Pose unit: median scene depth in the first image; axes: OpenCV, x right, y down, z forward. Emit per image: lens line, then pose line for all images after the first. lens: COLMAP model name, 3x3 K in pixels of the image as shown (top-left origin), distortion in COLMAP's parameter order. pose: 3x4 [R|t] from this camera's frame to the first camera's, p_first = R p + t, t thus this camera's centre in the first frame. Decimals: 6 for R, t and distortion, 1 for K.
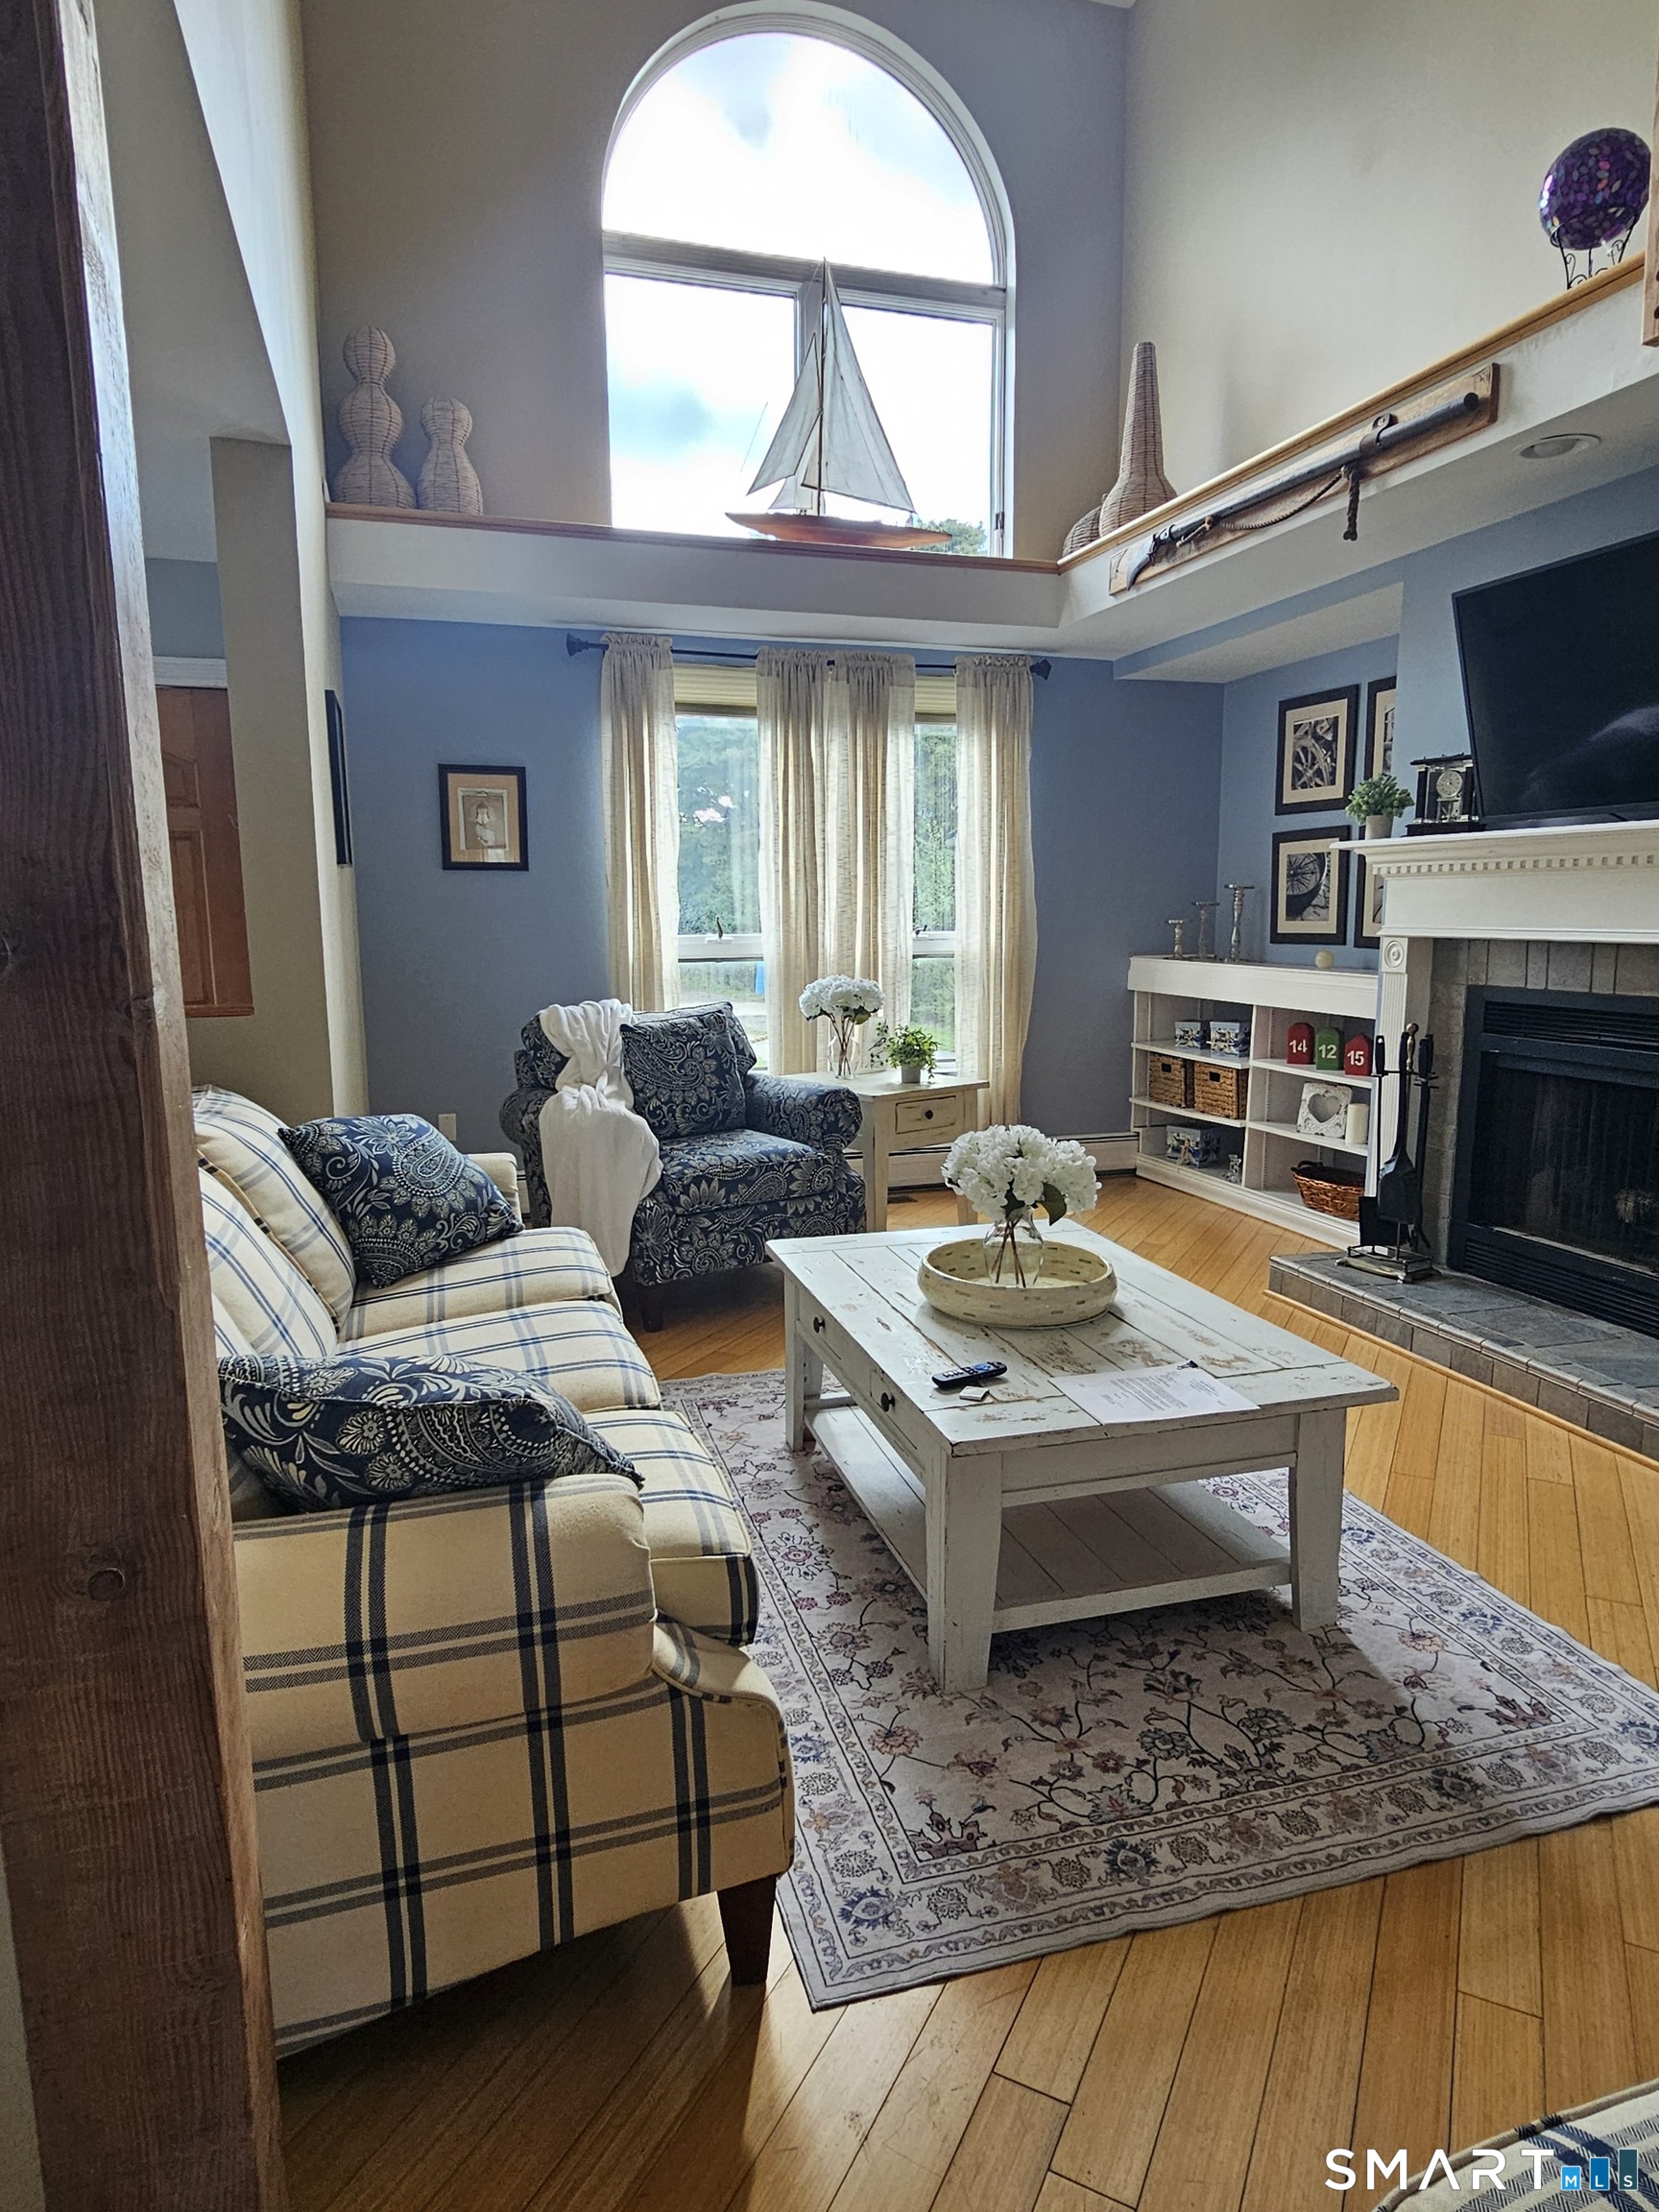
lens RADIAL K [[1317.5, 0, 831.1], [0, 1317.5, 1109.8], [0, 0, 1]] dist [-0.003476, 0.004271]
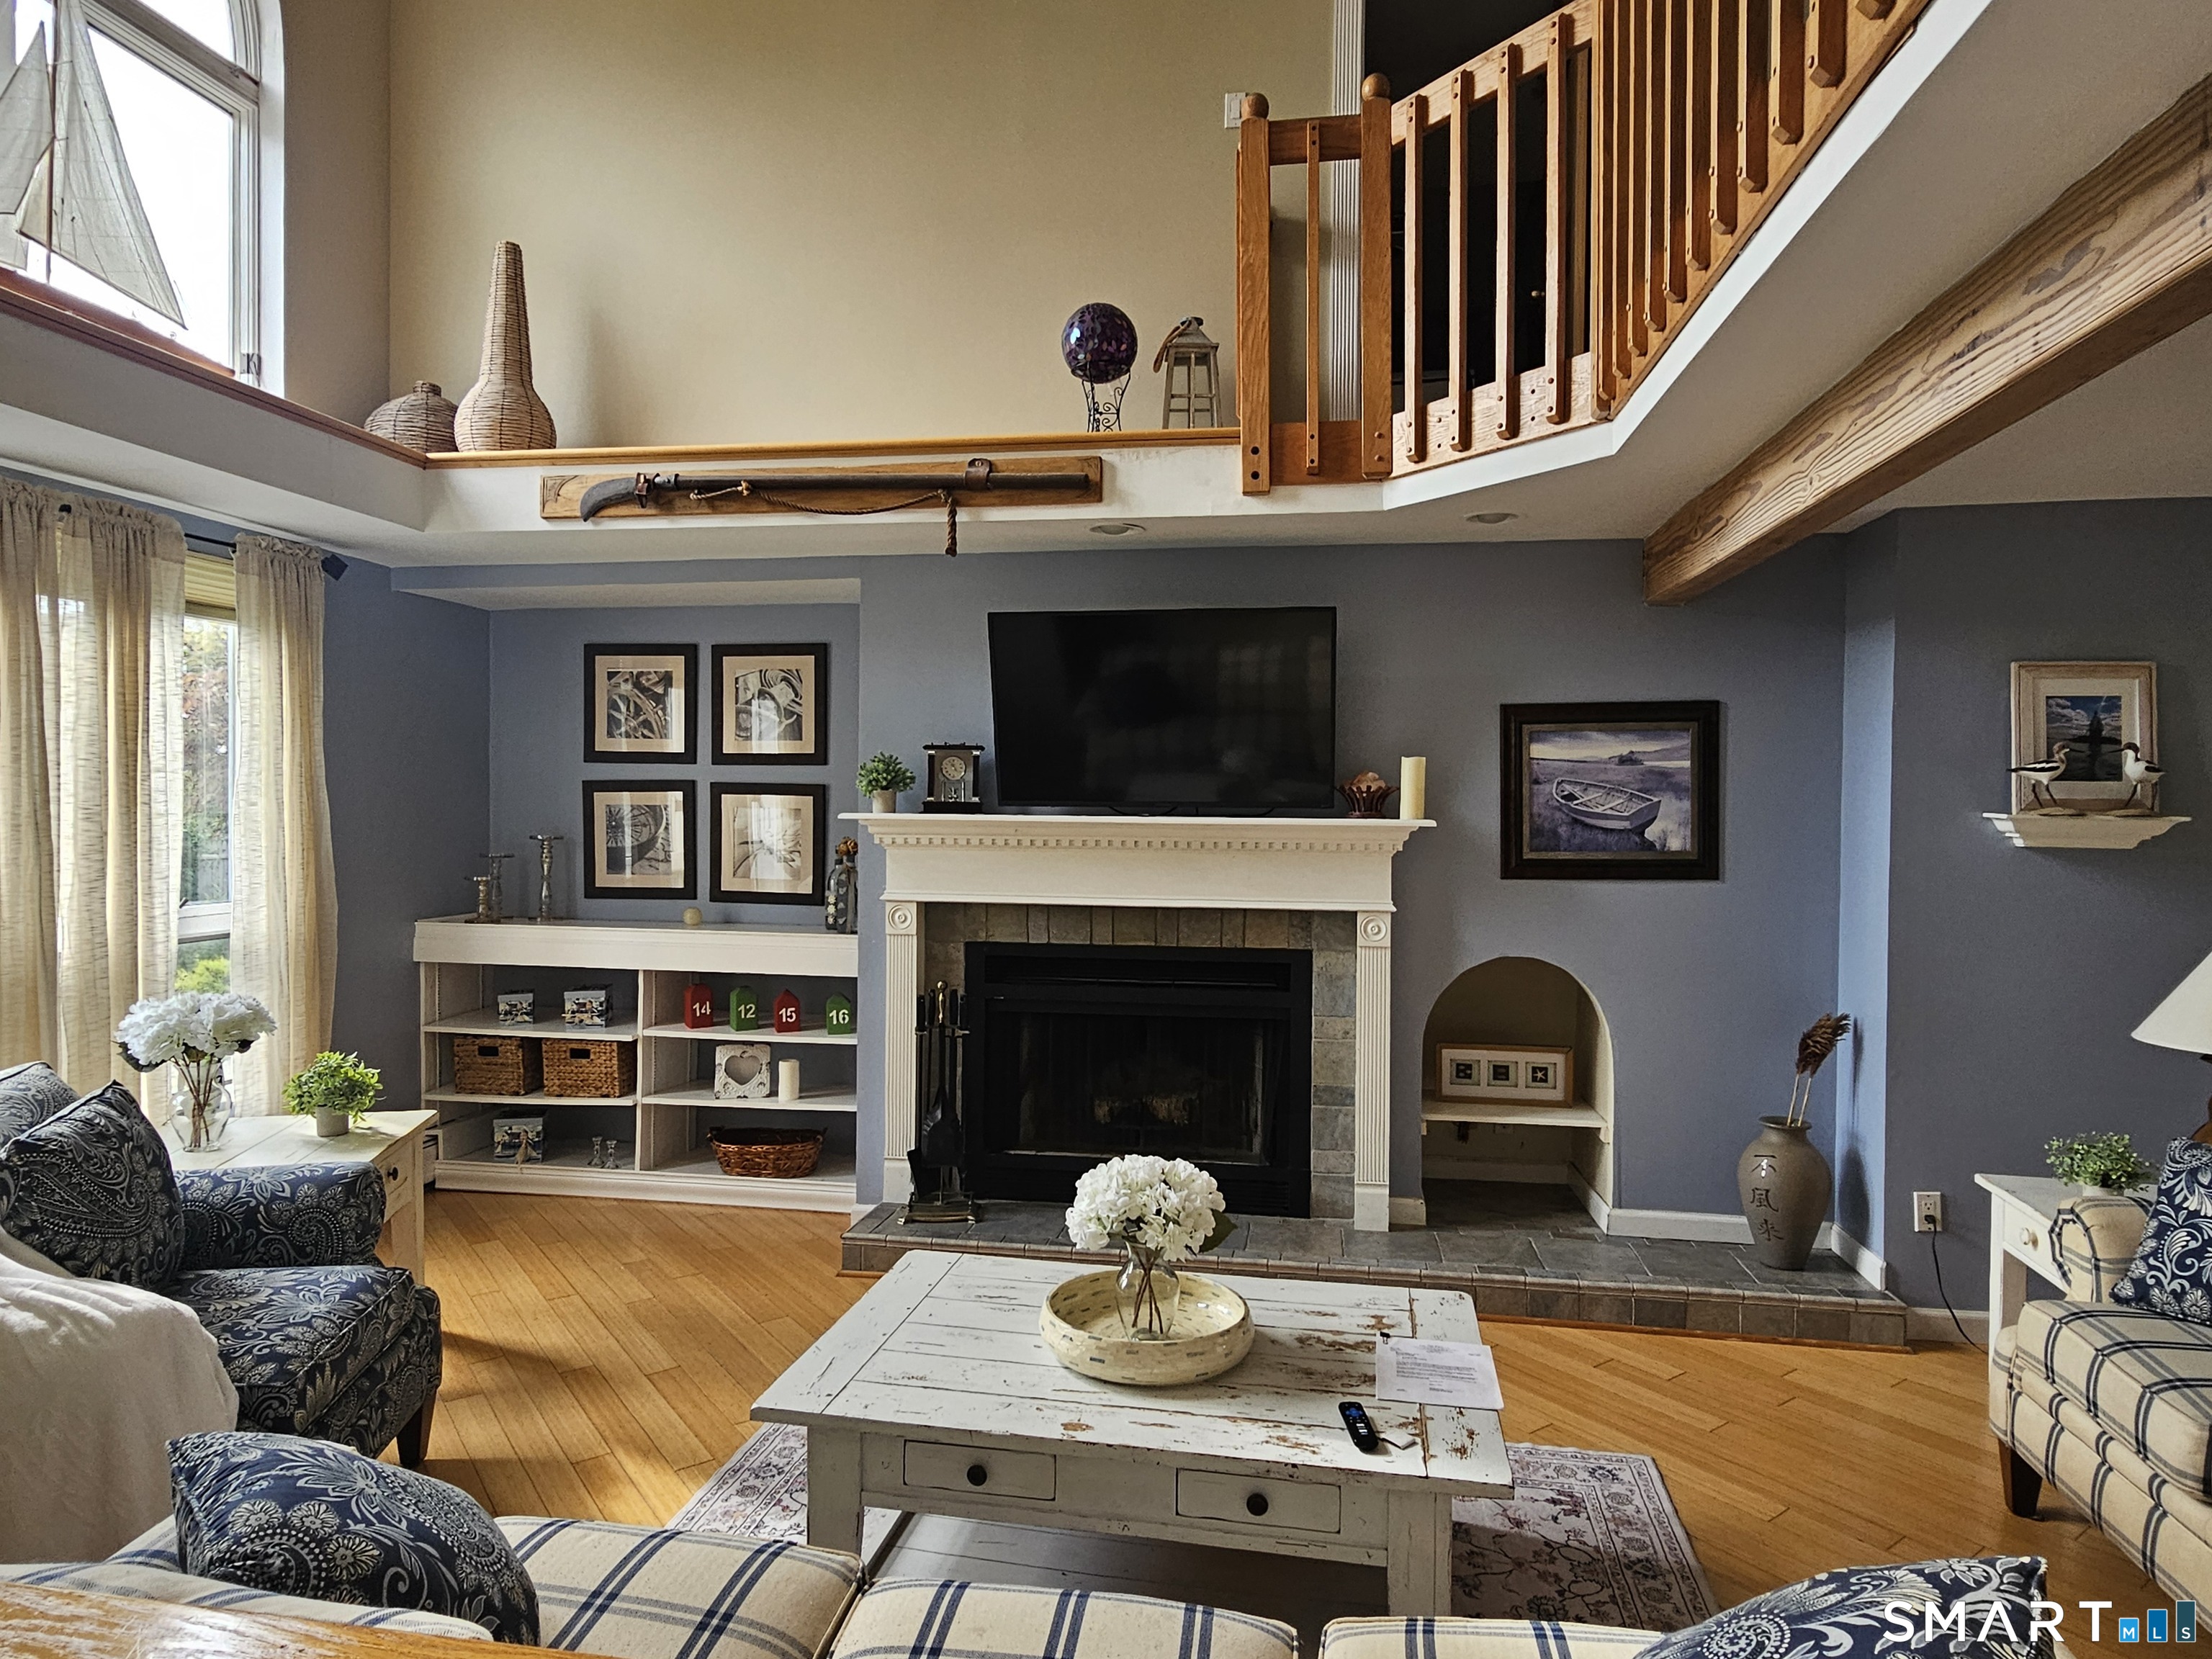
lens RADIAL K [[1317.5, 0, 1102.7], [0, 1317.5, 822.3], [0, 0, 1]] dist [-0.003476, 0.004271]
pose [[0.443383, -0.002838, 0.896328, -0.353925], [0.123968, 0.990579, -0.058186, -0.085924], [-0.887718, 0.136915, 0.439557, 0.284038]]
